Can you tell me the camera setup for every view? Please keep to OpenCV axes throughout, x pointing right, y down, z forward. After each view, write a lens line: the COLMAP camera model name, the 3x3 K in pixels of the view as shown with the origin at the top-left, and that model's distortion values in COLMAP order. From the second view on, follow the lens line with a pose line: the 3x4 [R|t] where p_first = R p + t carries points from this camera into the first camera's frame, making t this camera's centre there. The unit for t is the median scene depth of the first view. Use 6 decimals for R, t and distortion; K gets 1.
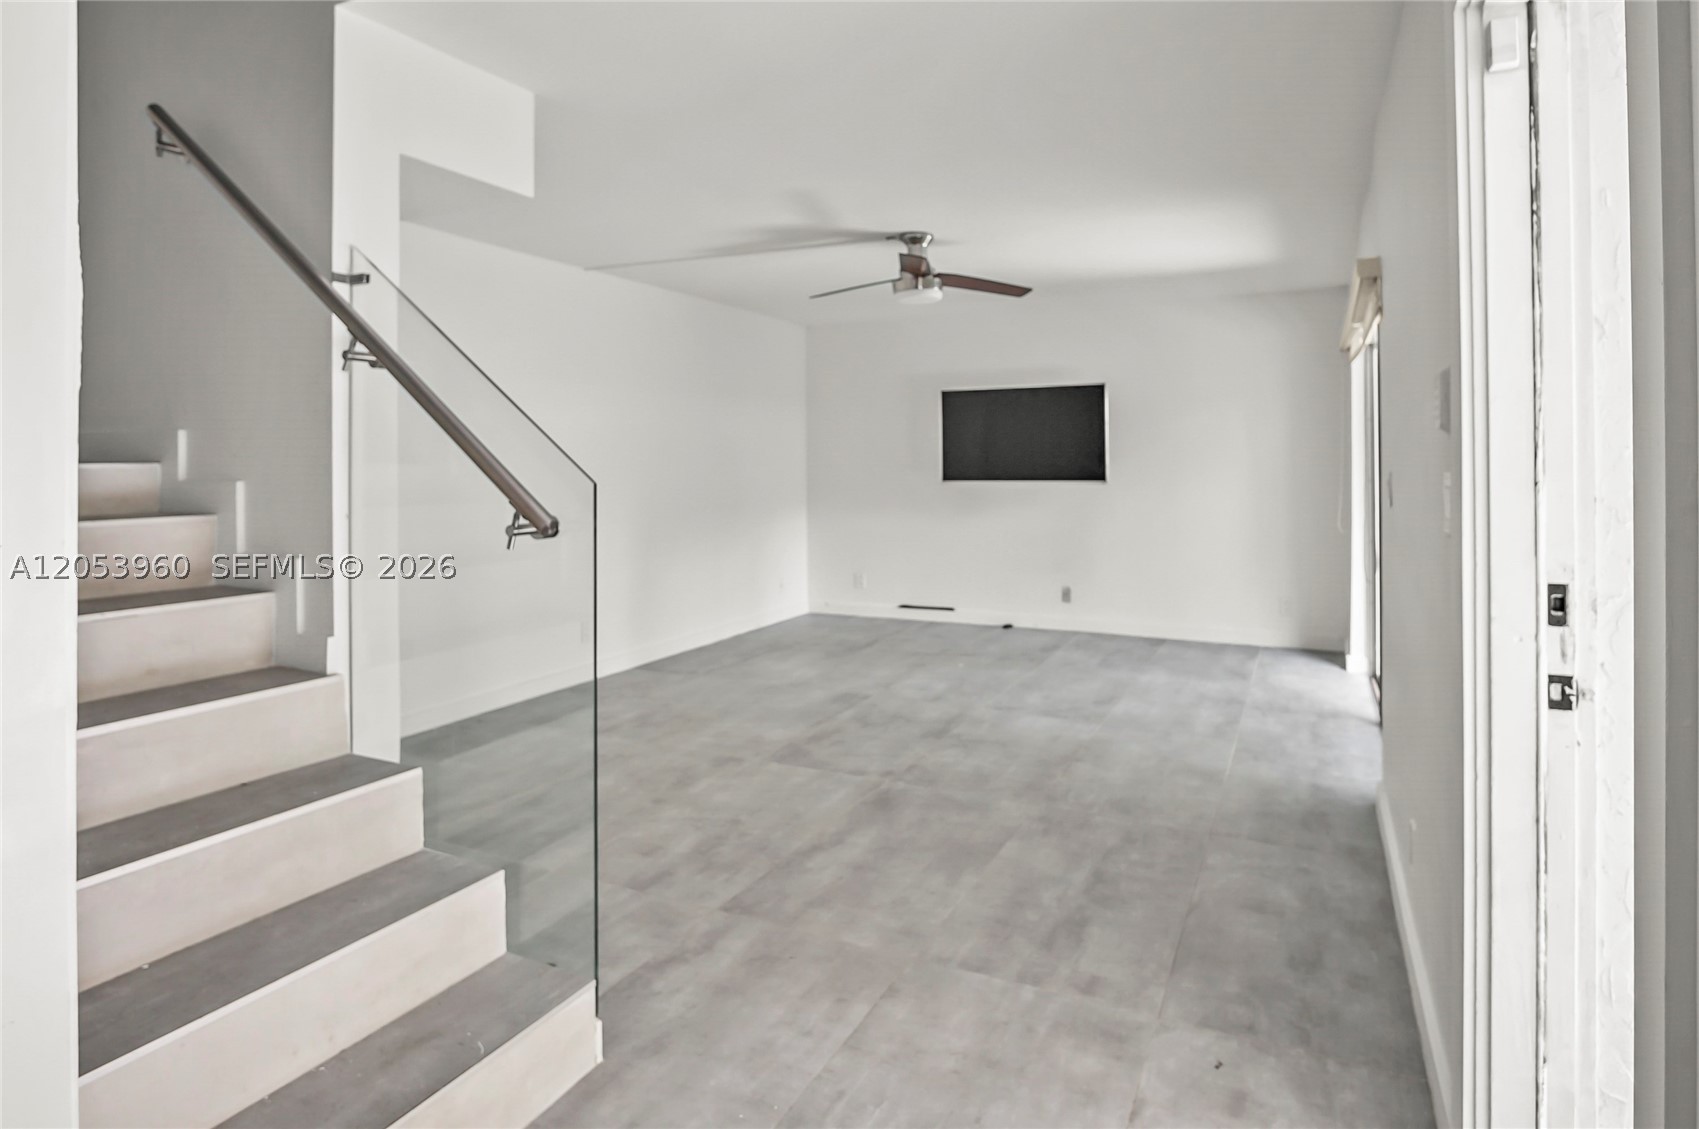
lens RADIAL K [[931.5, 0, 840.7], [0, 931.5, 452.1], [0, 0, 1]] dist [-0.021143, 0.004772]
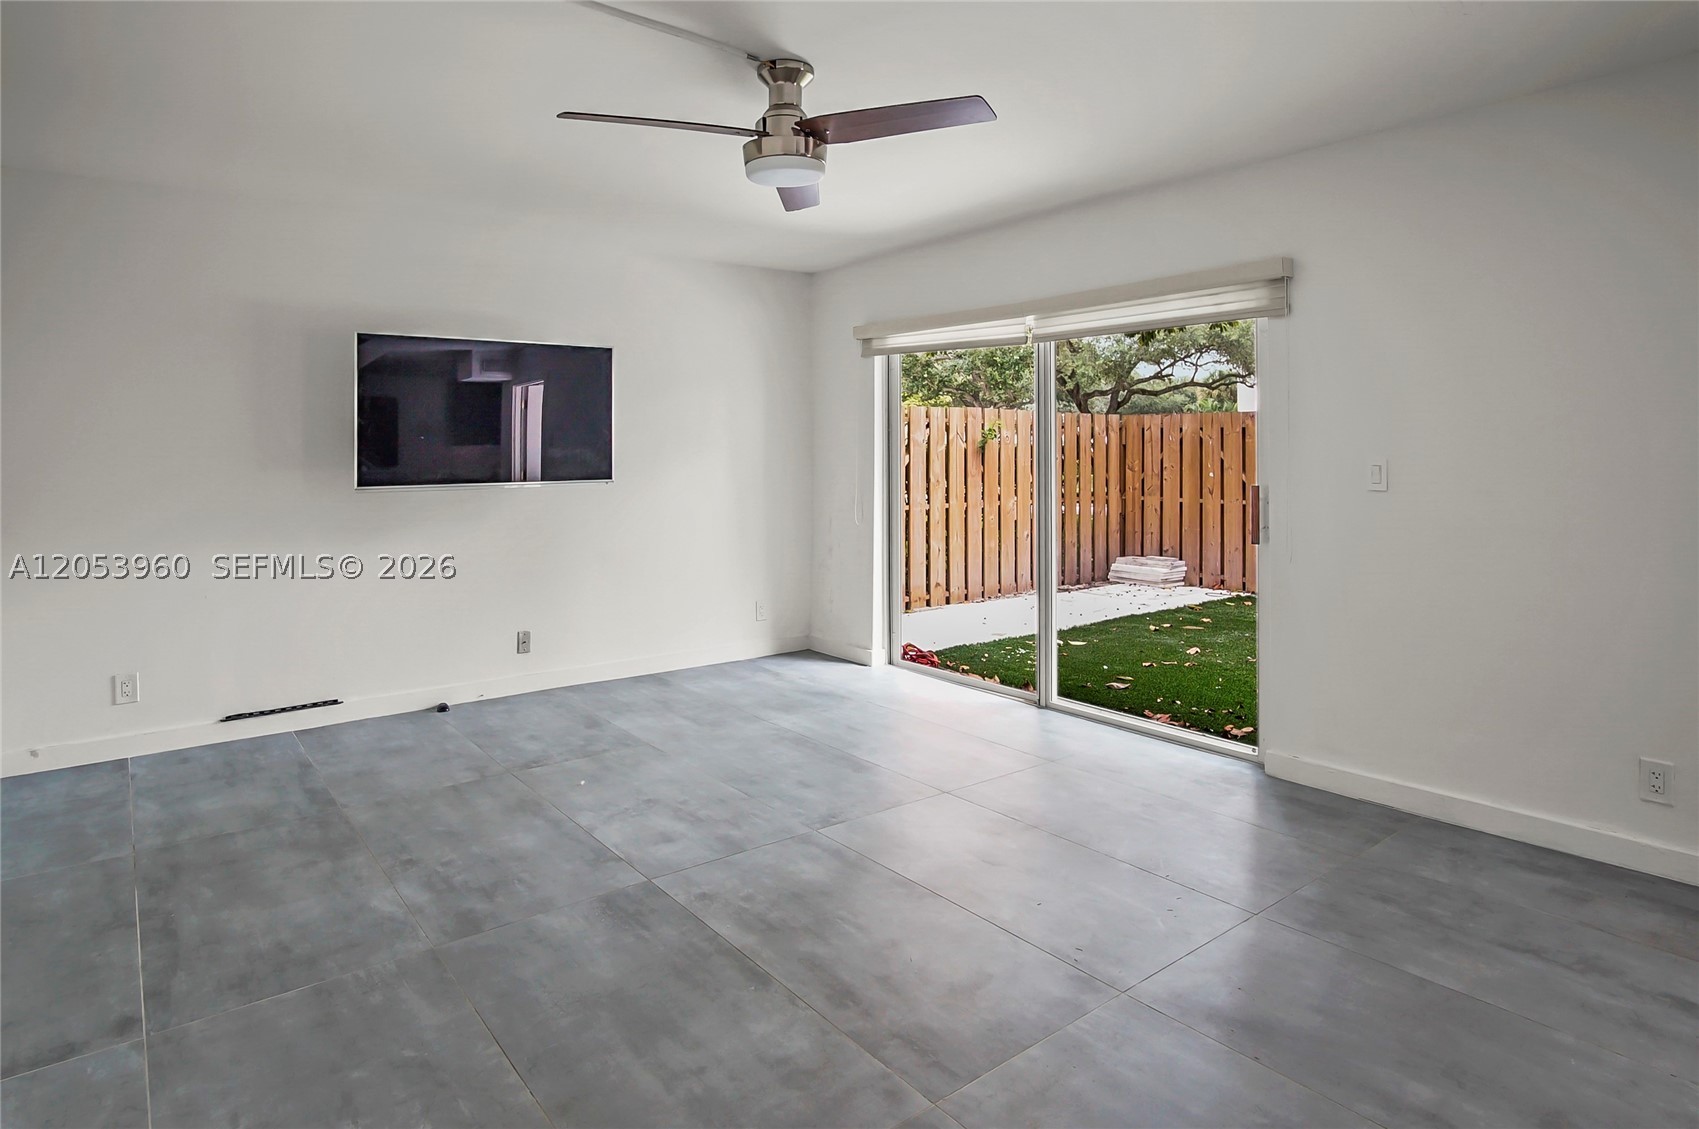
lens RADIAL K [[931.5, 0, 875.9], [0, 931.5, 471.0], [0, 0, 1]] dist [-0.021143, 0.004772]
pose [[0.420196, -0.011101, 0.907365, -0.984958], [-0.013522, 0.999738, 0.018493, 0.023383], [-0.907333, -0.020040, 0.419936, 1.627639]]
